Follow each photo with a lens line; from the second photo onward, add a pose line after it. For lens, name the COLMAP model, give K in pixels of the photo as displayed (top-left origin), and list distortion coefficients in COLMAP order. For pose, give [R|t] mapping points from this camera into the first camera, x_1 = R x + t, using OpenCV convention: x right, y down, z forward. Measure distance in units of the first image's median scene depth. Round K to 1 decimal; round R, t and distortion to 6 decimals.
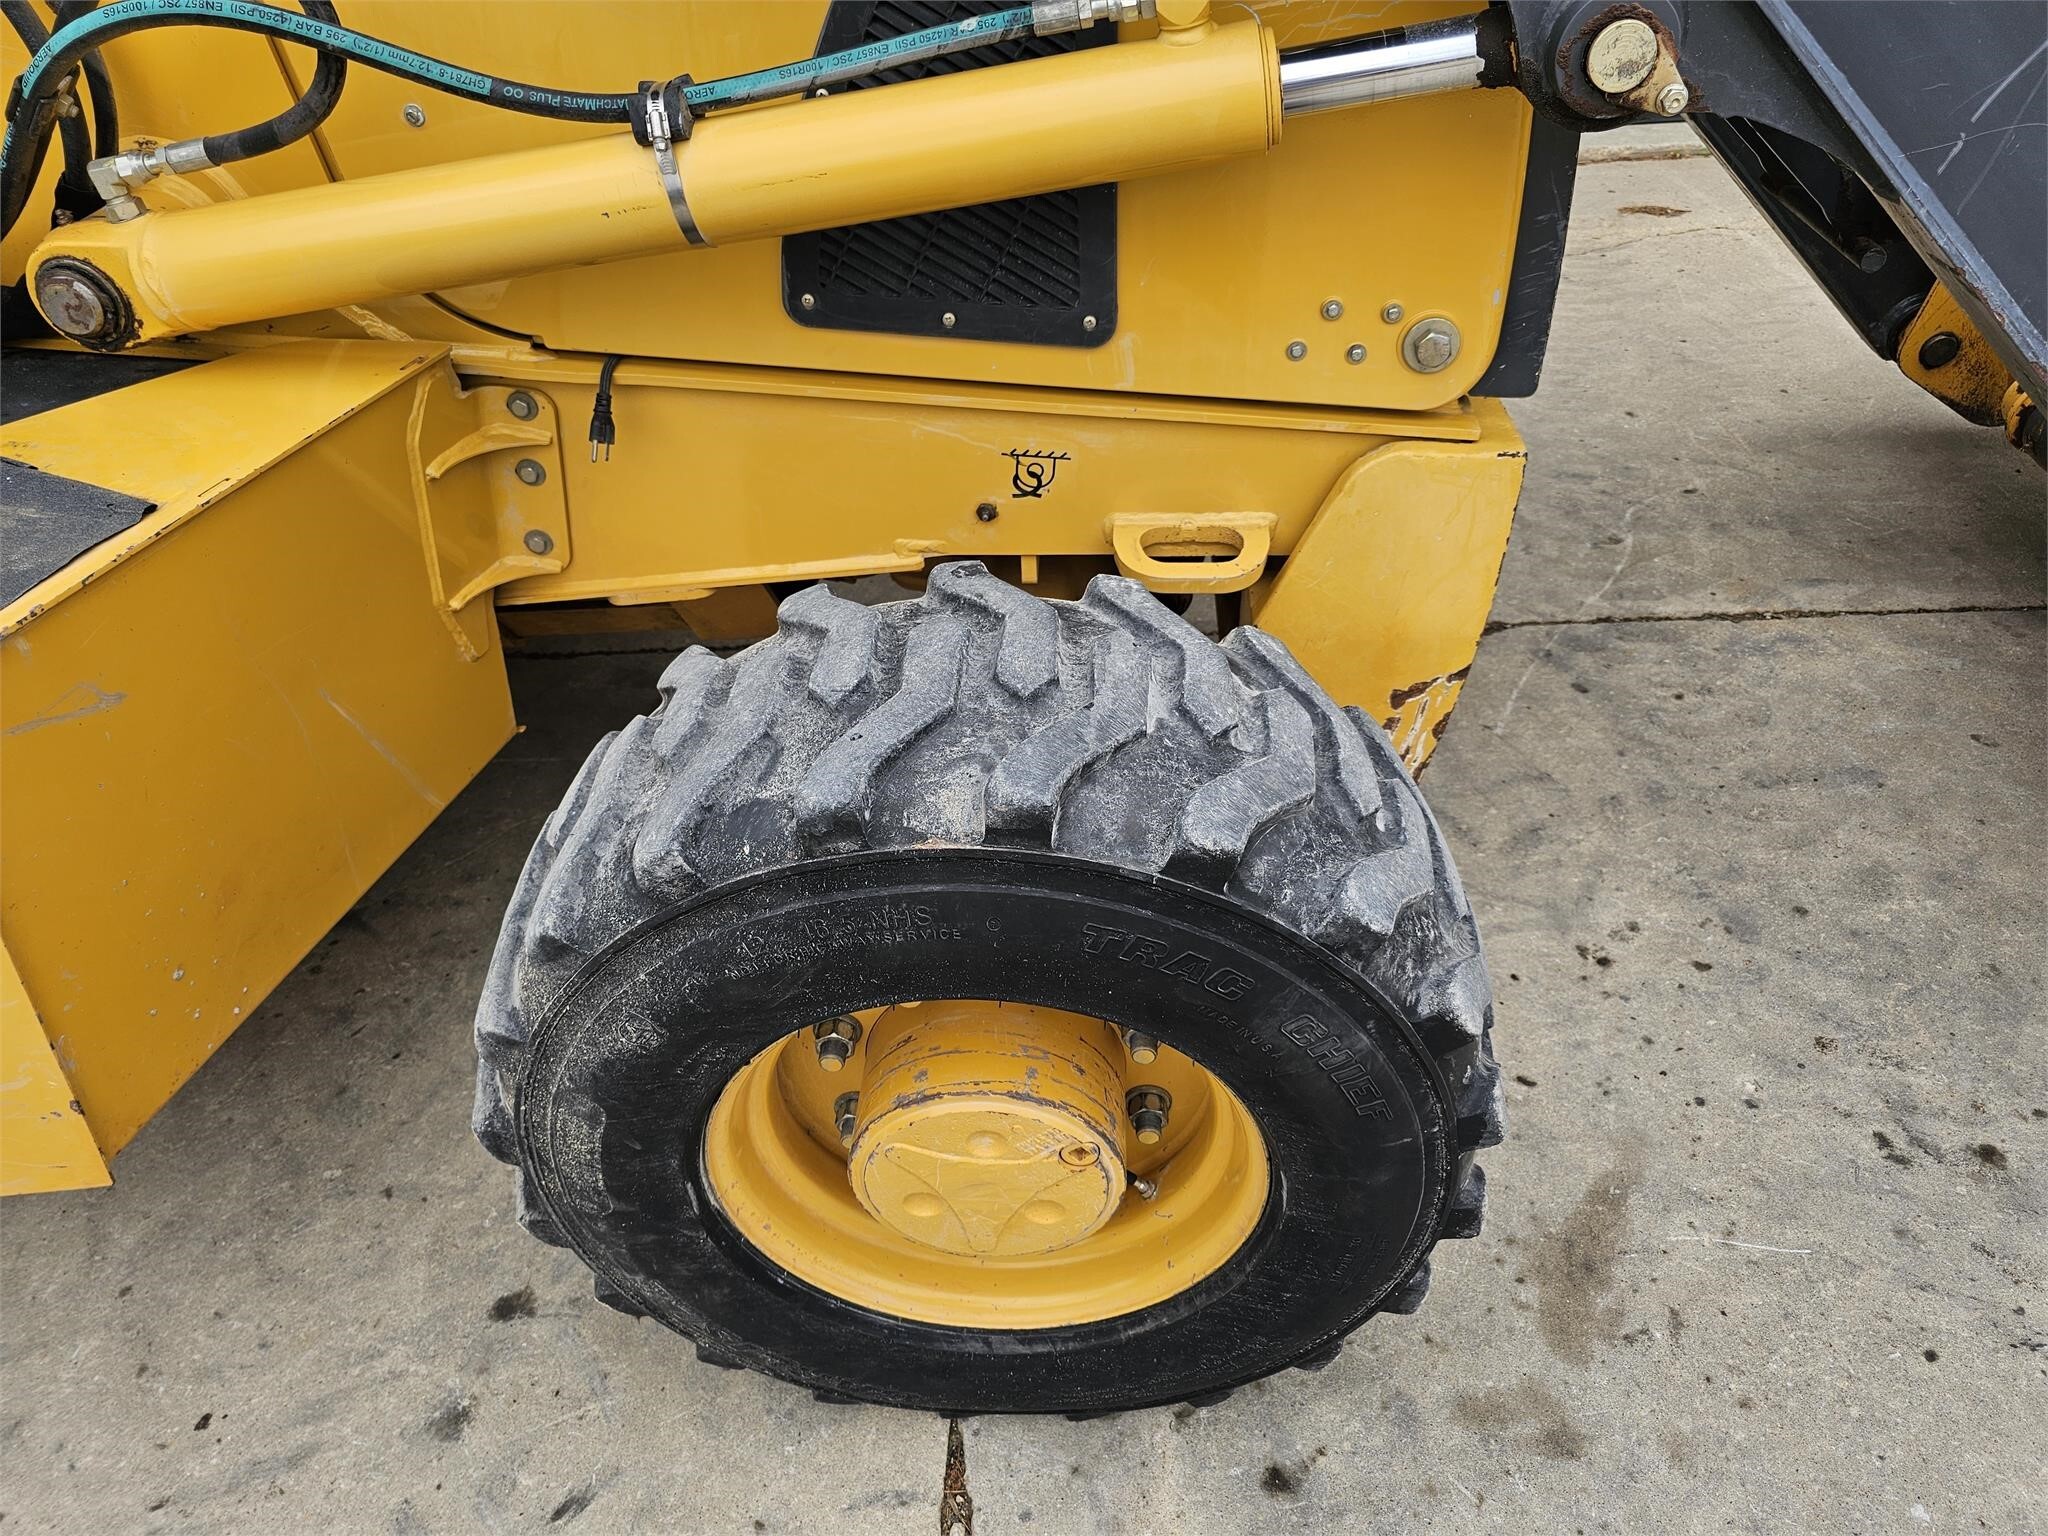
lens RADIAL K [[1392.4, 0, 1042.2], [0, 1392.4, 761.6], [0, 0, 1]] dist [0.064090, -0.075384]
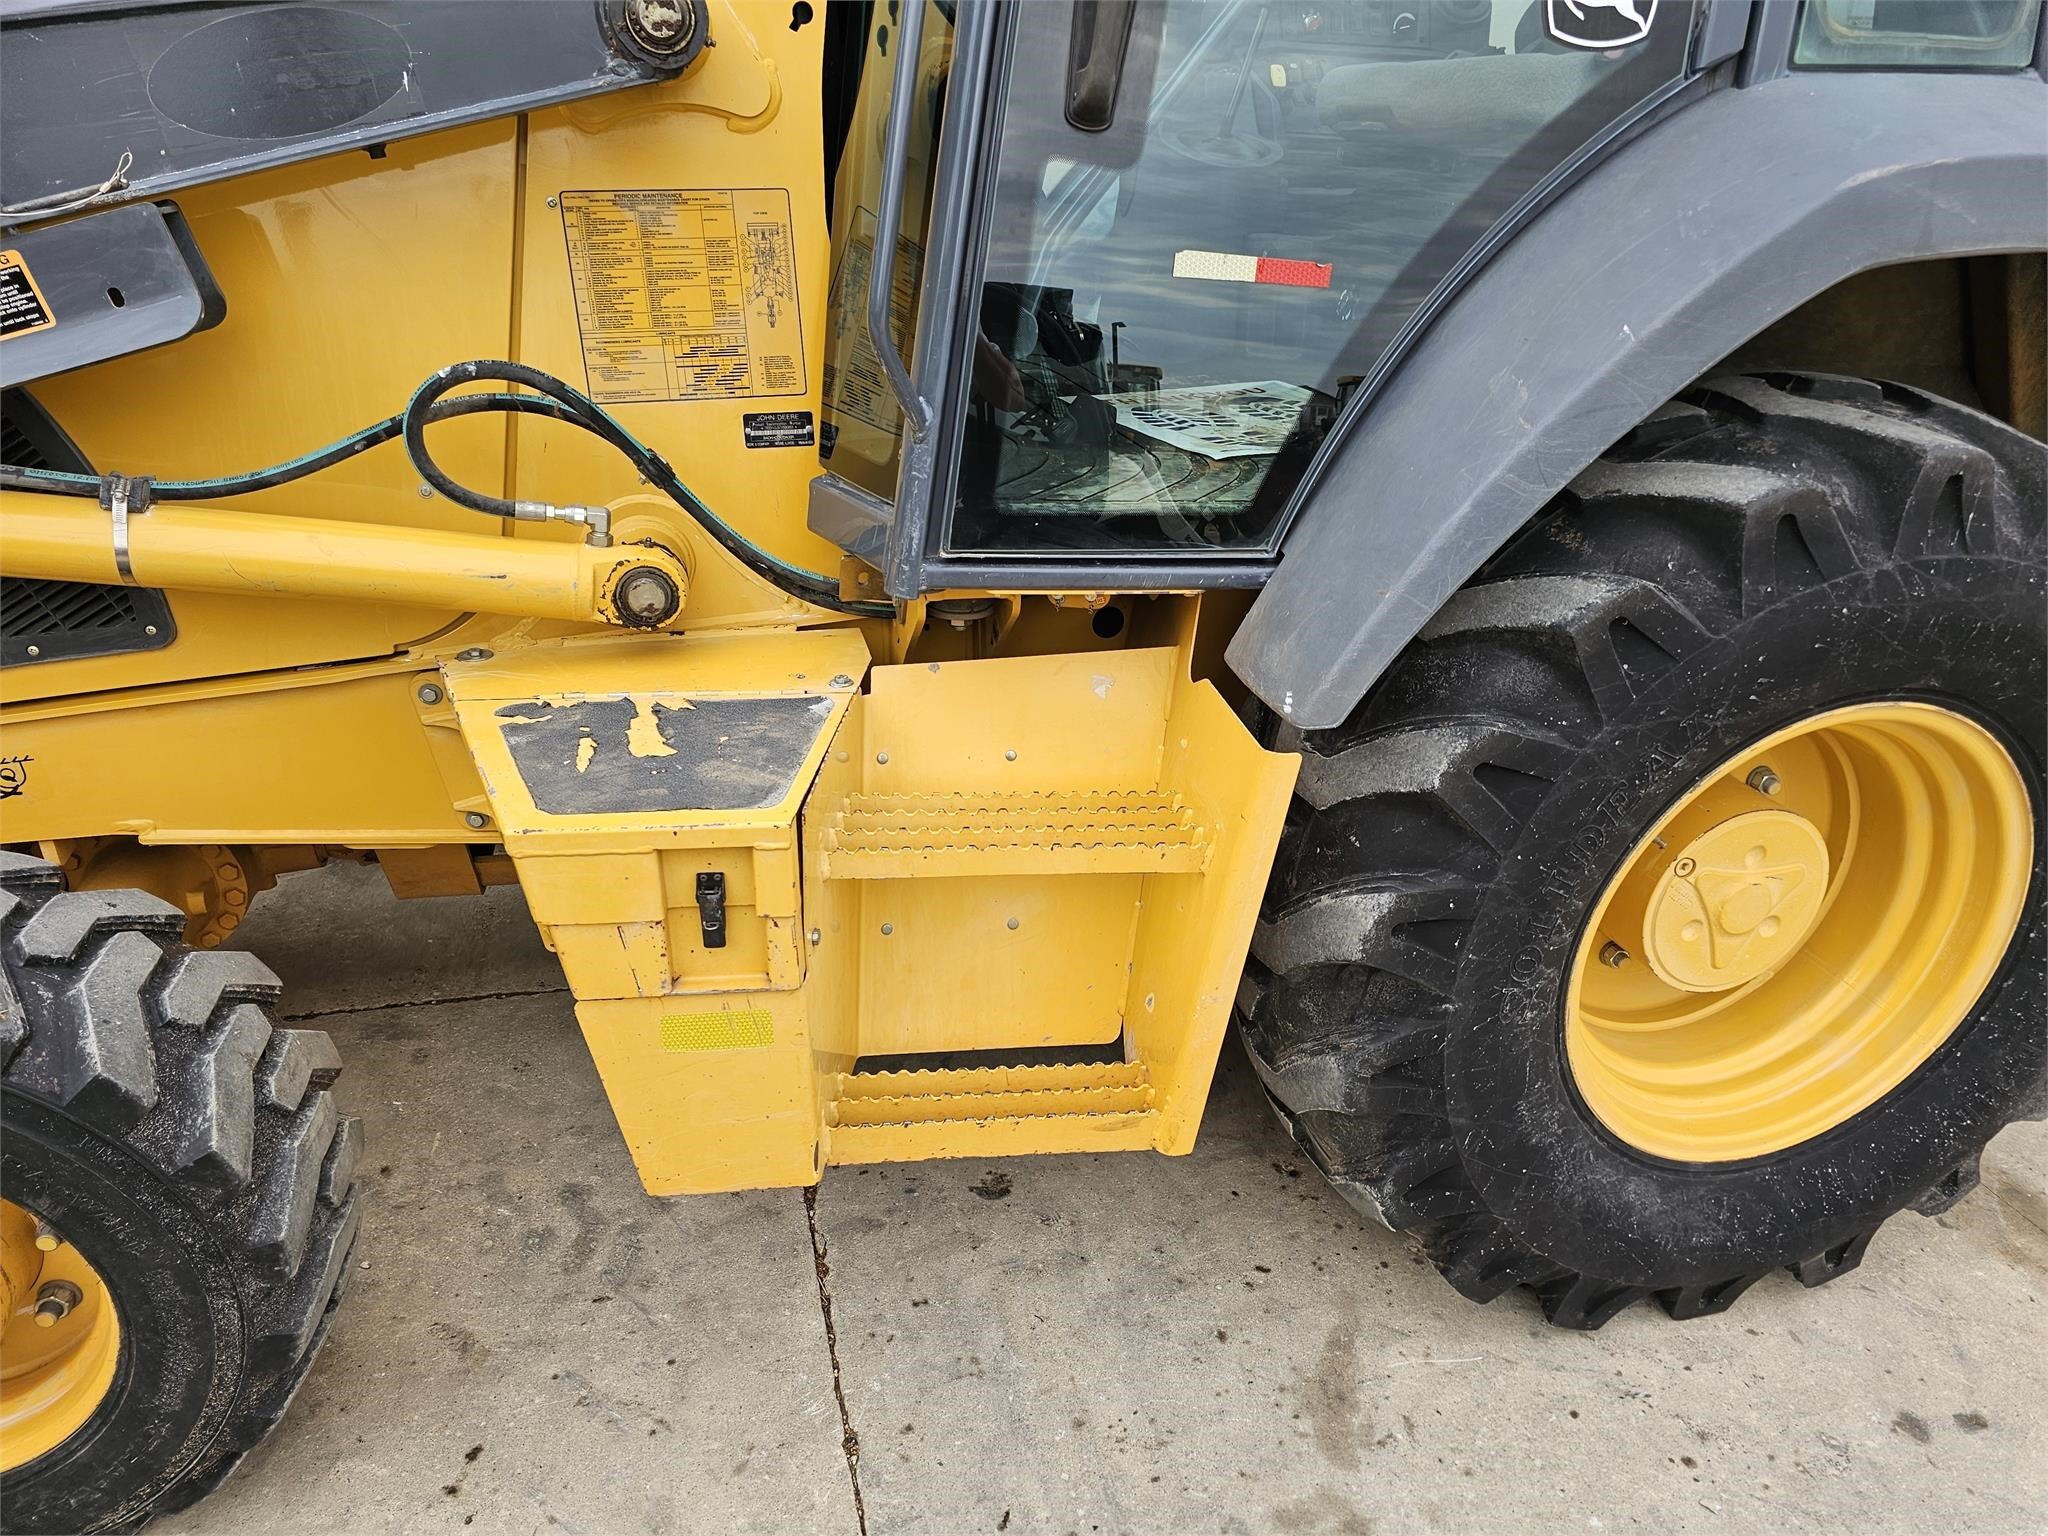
lens RADIAL K [[1374.8, 0, 1054.5], [0, 1374.8, 788.0], [0, 0, 1]] dist [0.060481, -0.062923]
pose [[0.942863, -0.019048, 0.332635, -0.311551], [0.100005, 0.968510, -0.228006, 0.091868], [-0.317817, 0.248244, 0.915078, -0.251757]]
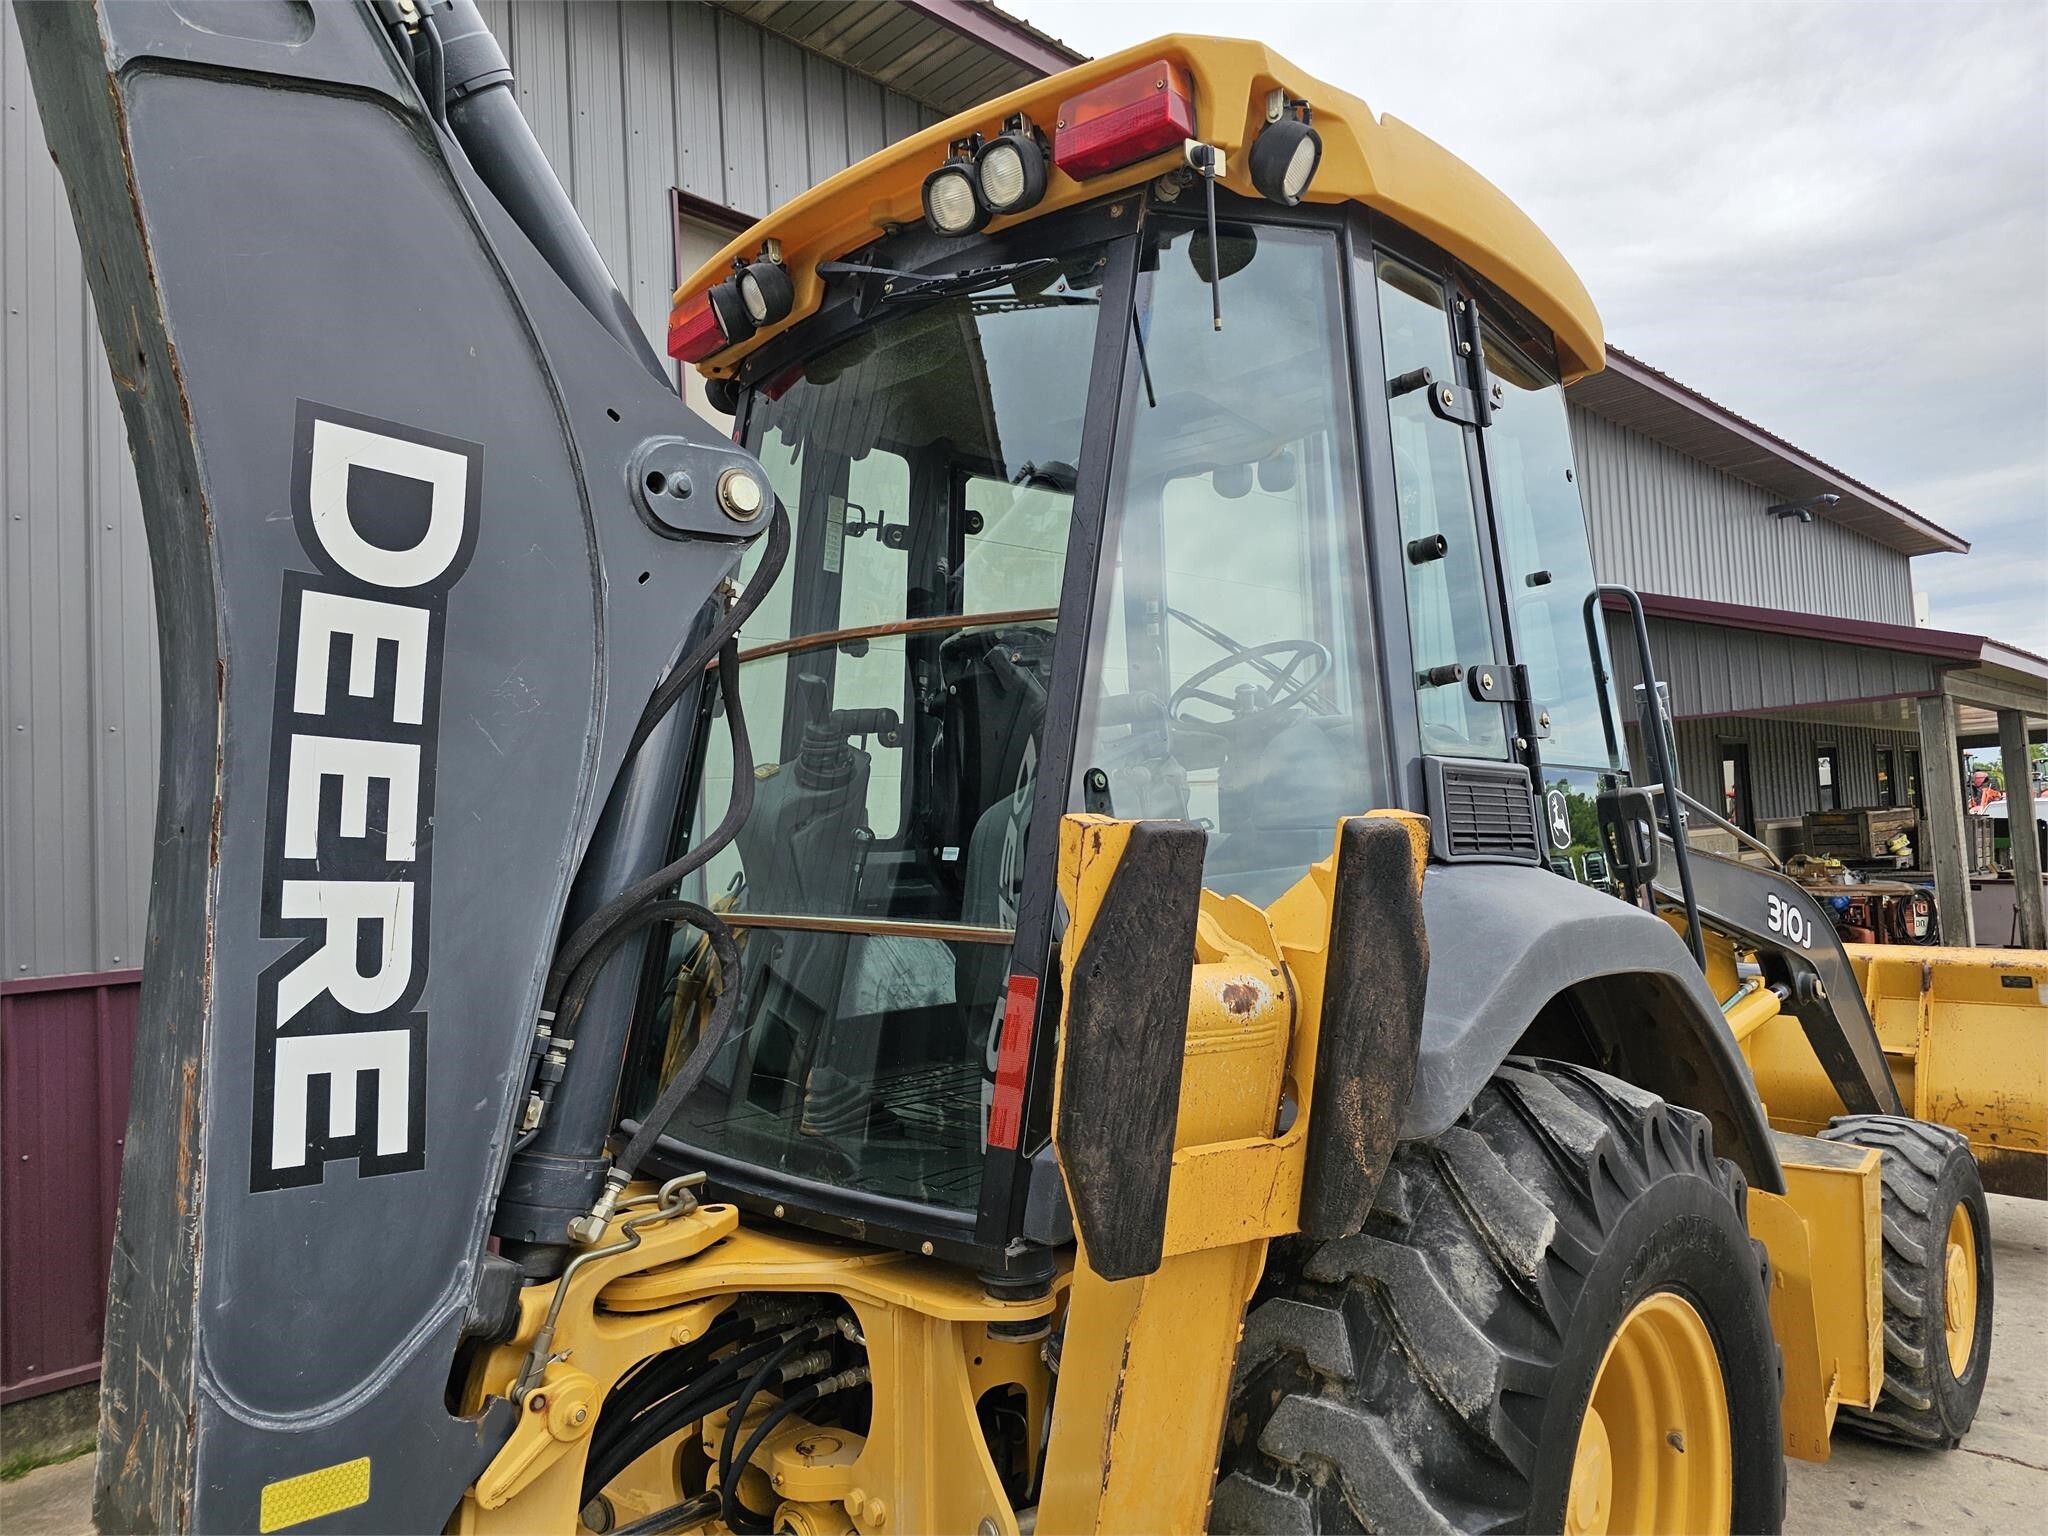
lens RADIAL K [[1382.6, 0, 1034.7], [0, 1382.6, 762.9], [0, 0, 1]] dist [0.052501, -0.046600]
pose [[0.660919, 0.063300, 0.747783, -3.495868], [0.460226, 0.752878, -0.470497, -0.066856], [-0.592772, 0.655109, 0.468459, -0.055896]]
